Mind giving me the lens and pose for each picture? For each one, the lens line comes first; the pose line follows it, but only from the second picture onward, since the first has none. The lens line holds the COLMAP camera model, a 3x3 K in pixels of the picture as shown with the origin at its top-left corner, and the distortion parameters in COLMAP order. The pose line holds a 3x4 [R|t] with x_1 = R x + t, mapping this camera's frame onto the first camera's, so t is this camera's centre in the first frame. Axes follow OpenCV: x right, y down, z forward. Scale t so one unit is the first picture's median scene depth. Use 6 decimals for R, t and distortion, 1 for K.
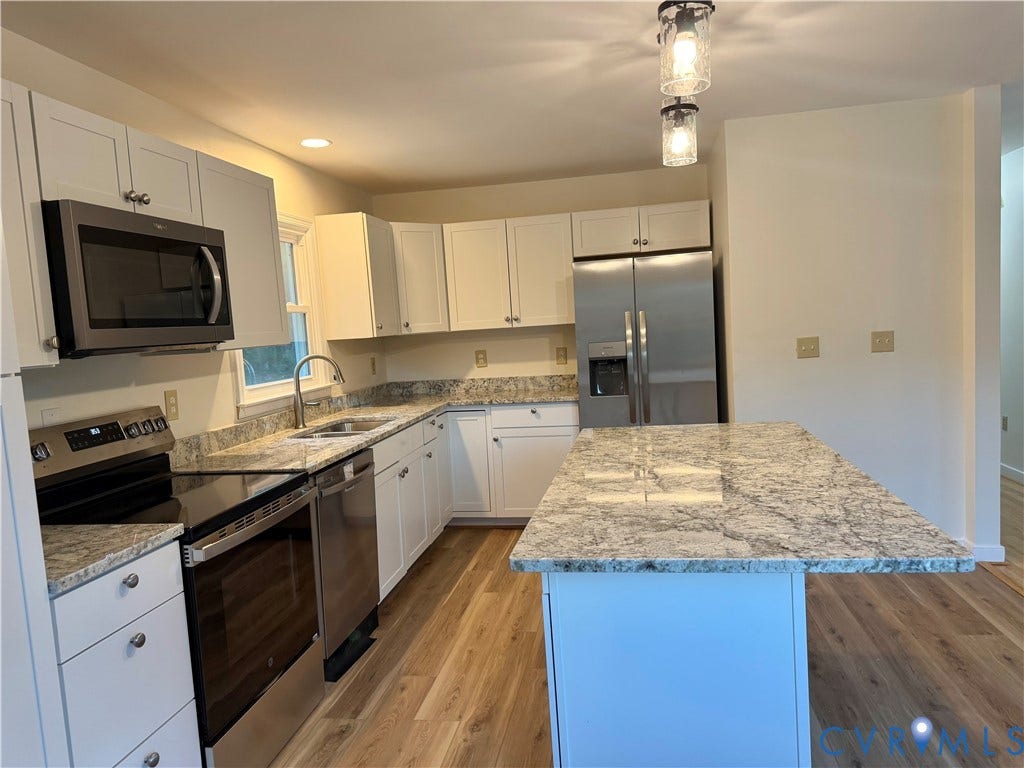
lens RADIAL K [[716.2, 0, 514.2], [0, 716.2, 387.9], [0, 0, 1]] dist [0.156344, -0.265800]
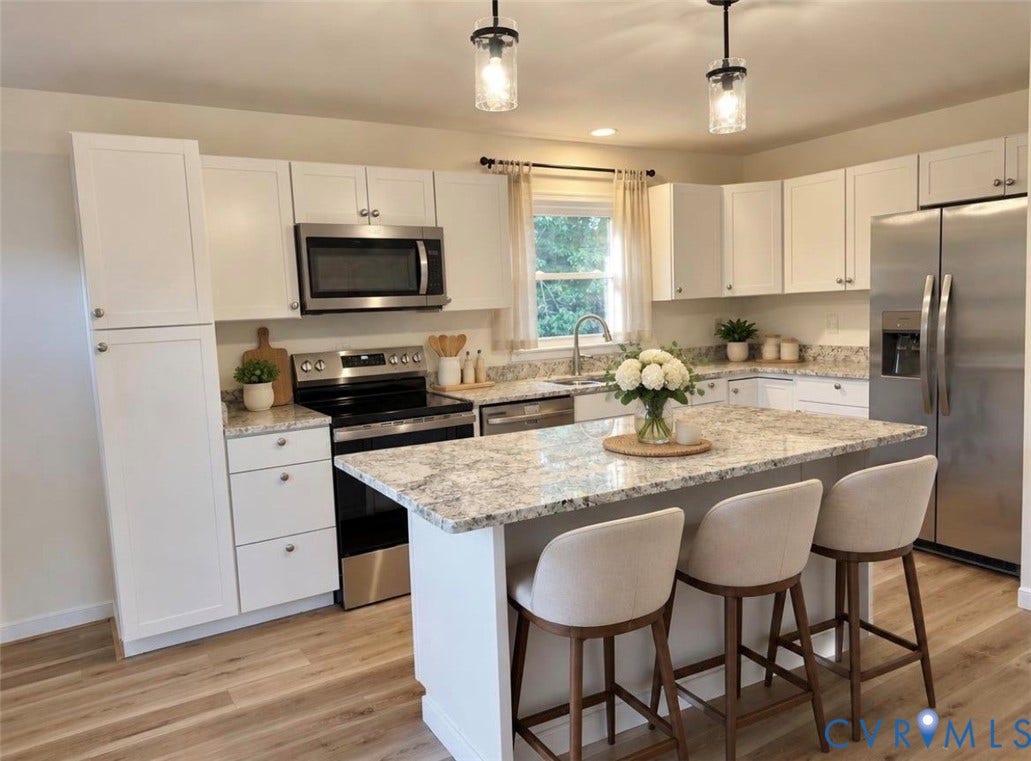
lens RADIAL K [[730.2, 0, 506.3], [0, 730.2, 373.3], [0, 0, 1]] dist [0.164080, -0.273248]
pose [[0.656933, 0.099670, -0.747331, 0.622500], [-0.063129, 0.995014, 0.077211, -0.040394], [0.751301, -0.003545, 0.659950, 0.118542]]
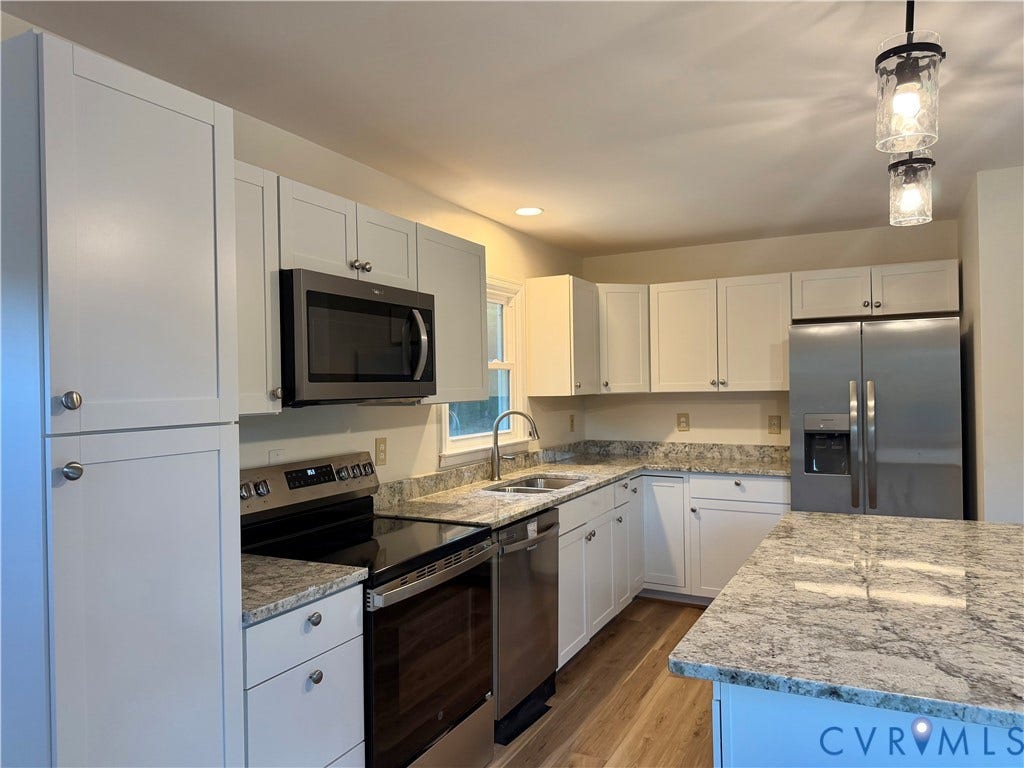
lens RADIAL K [[716.2, 0, 514.2], [0, 716.2, 387.9], [0, 0, 1]] dist [0.156344, -0.265800]
pose [[0.955413, 0.046113, -0.291651, 0.027650], [-0.068046, 0.995529, -0.065510, -0.012419], [0.287326, 0.082435, 0.954279, 0.019541]]
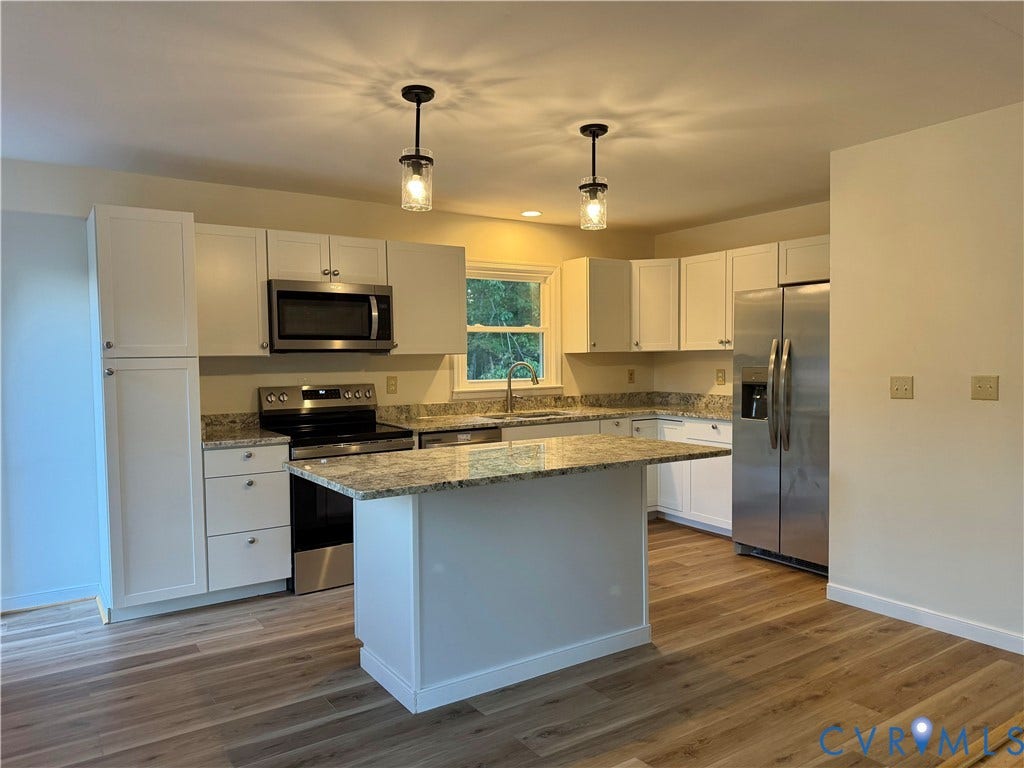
lens RADIAL K [[716.2, 0, 514.2], [0, 716.2, 387.9], [0, 0, 1]] dist [0.156344, -0.265800]
pose [[0.688545, 0.085719, -0.720110, 0.844562], [-0.095737, 0.995043, 0.026906, -0.038015], [0.718847, 0.050415, 0.693338, 0.025242]]
